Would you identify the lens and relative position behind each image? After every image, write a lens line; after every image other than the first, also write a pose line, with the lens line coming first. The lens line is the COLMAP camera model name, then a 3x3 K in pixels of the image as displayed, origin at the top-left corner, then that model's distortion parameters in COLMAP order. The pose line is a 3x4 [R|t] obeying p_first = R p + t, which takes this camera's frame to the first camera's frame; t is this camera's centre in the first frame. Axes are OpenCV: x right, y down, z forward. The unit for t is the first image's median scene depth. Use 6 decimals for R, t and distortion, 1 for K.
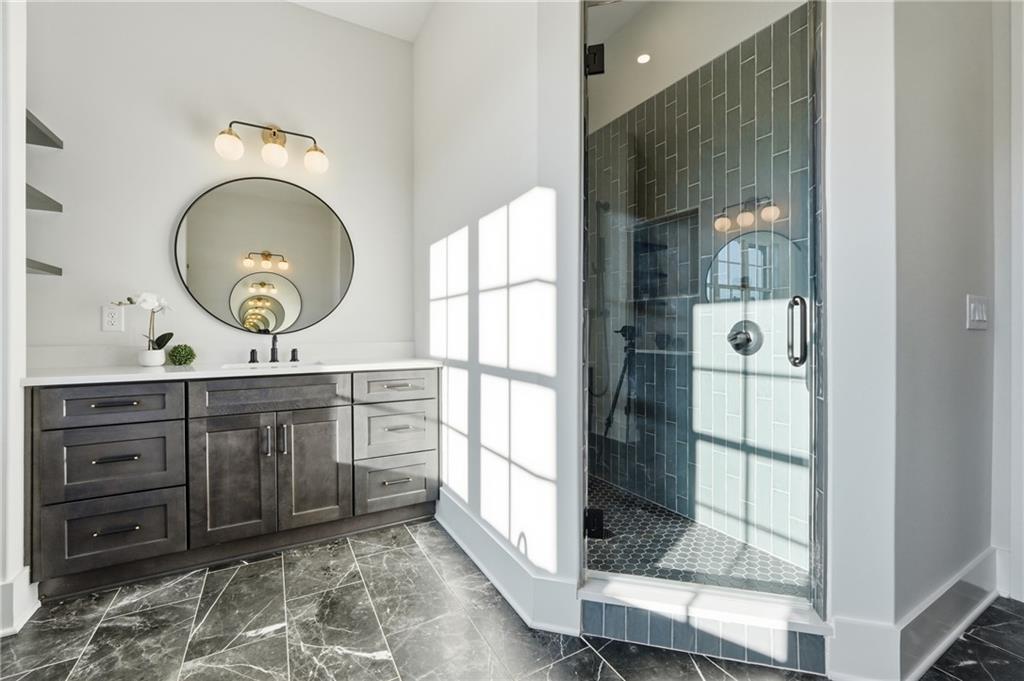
lens RADIAL K [[433.9, 0, 516.8], [0, 433.9, 331.2], [0, 0, 1]] dist [-0.009727, 0.003050]
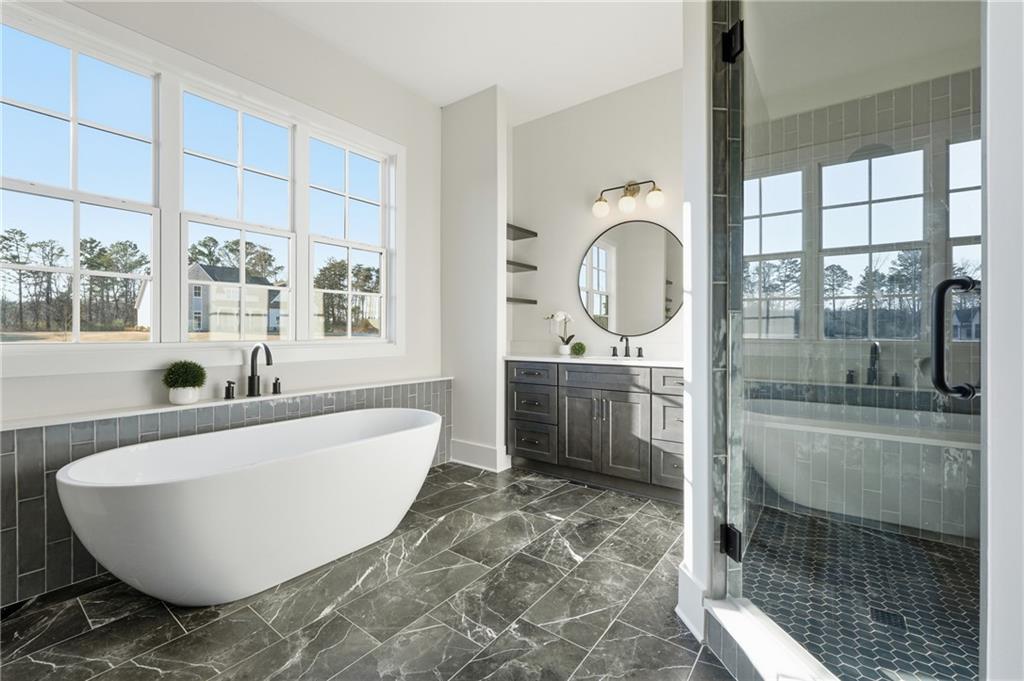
lens RADIAL K [[433.9, 0, 516.5], [0, 433.9, 335.1], [0, 0, 1]] dist [-0.009727, 0.003050]
pose [[0.403573, 0.006140, -0.914927, 0.678312], [-0.005320, 0.999976, 0.004364, -0.001003], [0.914932, 0.003106, 0.403596, 0.164610]]
